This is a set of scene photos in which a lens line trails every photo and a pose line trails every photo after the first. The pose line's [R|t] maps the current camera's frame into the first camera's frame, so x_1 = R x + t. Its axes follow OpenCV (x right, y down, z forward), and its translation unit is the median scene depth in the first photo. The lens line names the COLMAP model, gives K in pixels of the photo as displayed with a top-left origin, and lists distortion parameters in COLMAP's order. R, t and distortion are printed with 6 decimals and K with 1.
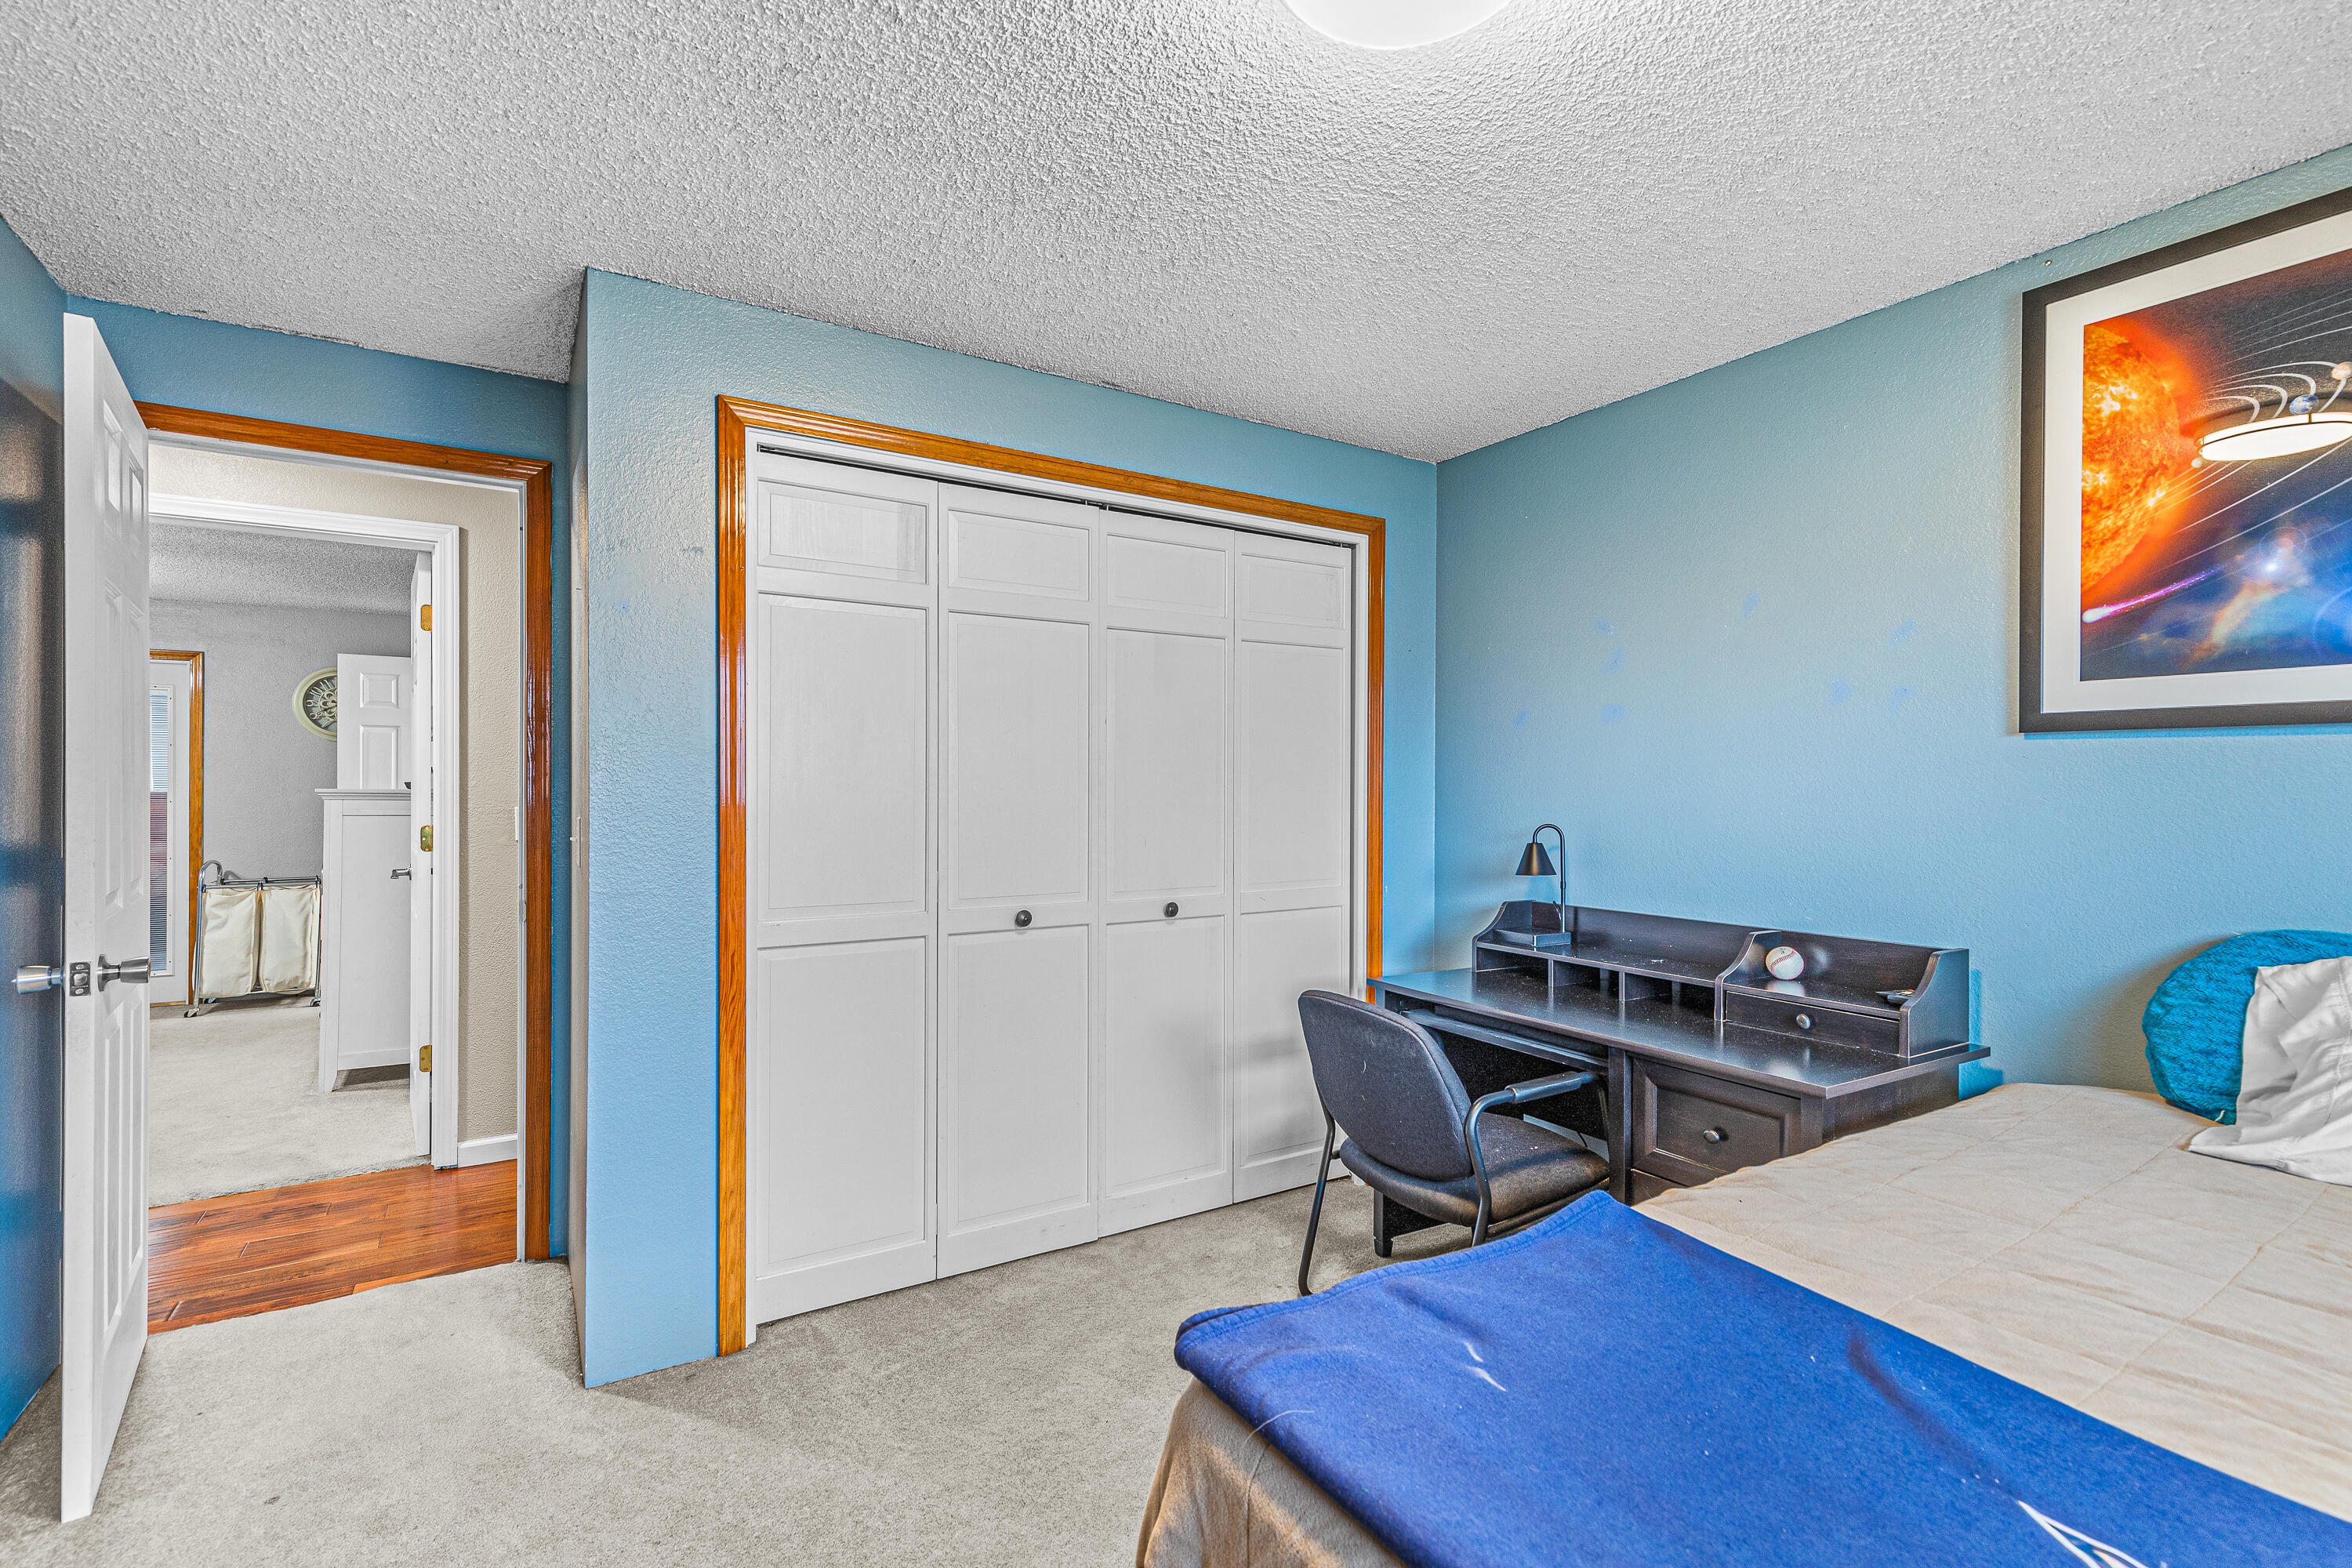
lens RADIAL K [[1068.7, 0, 1171.9], [0, 1068.7, 790.5], [0, 0, 1]] dist [0.011329, -0.001235]
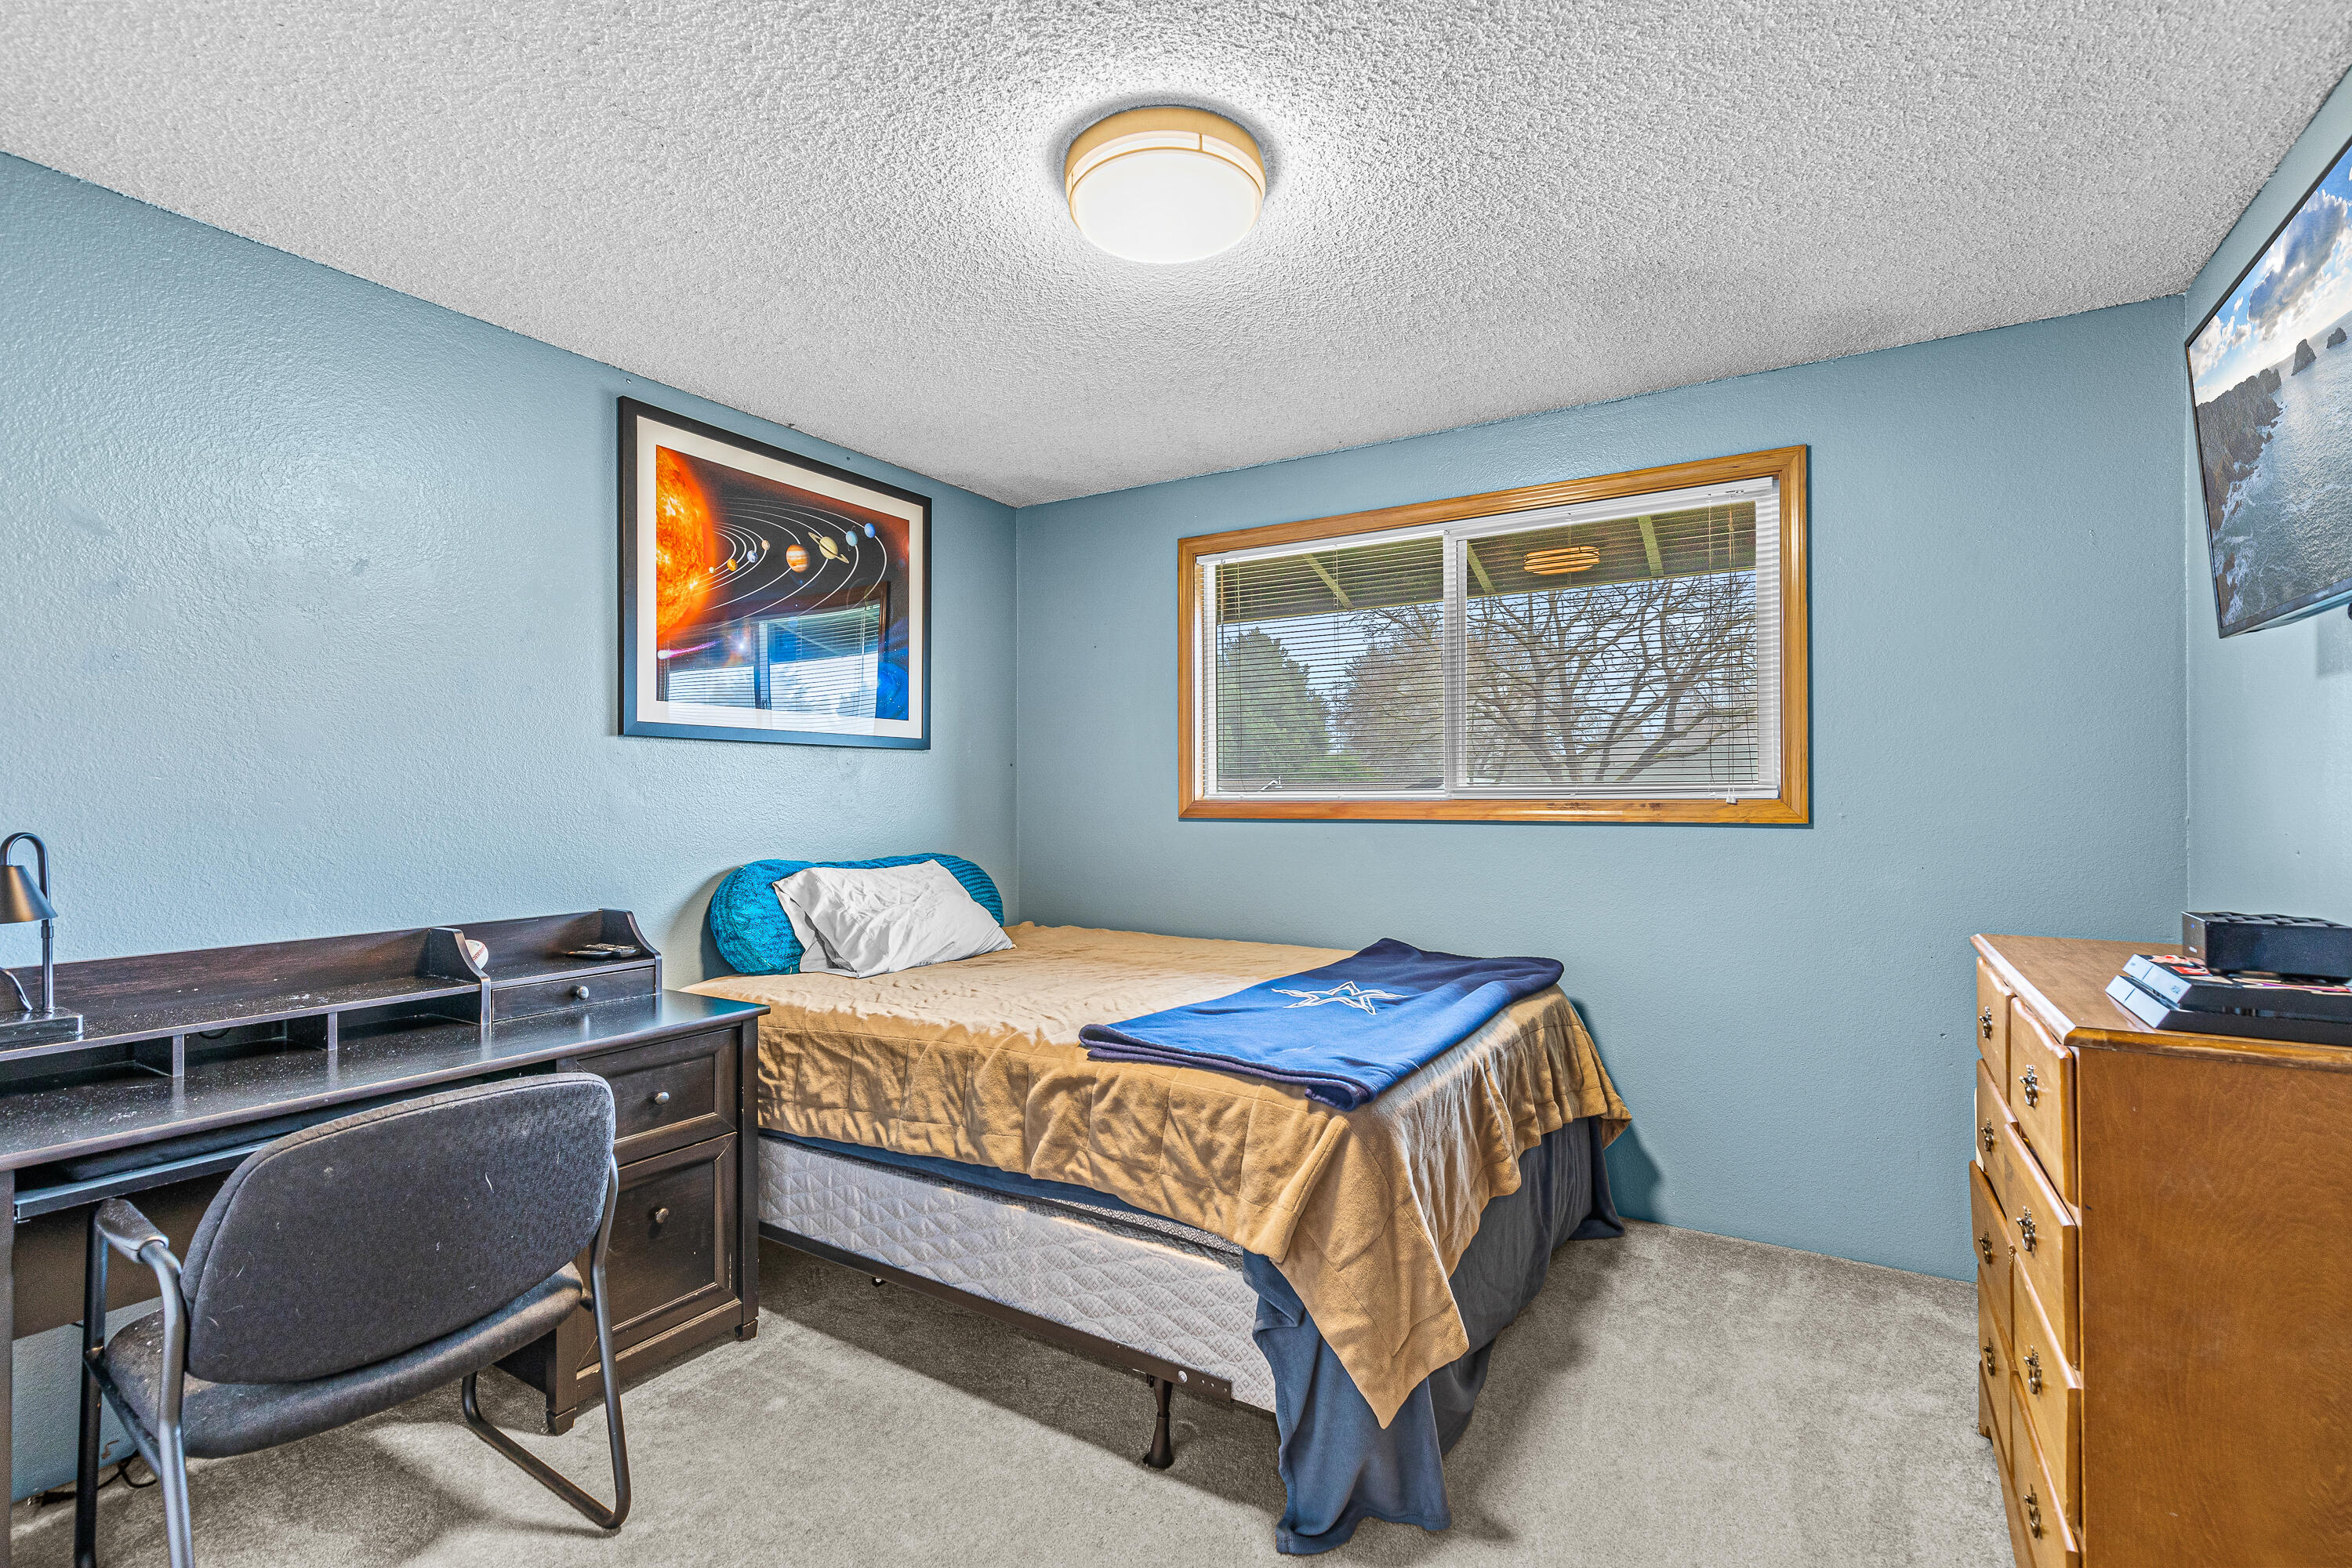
lens RADIAL K [[1068.7, 0, 1173.7], [0, 1068.7, 781.9], [0, 0, 1]] dist [0.011329, -0.001235]
pose [[-0.430730, -0.005103, 0.902466, -0.693165], [-0.005107, 0.999982, 0.003217, -0.004387], [-0.902466, -0.003223, -0.430748, 0.995121]]
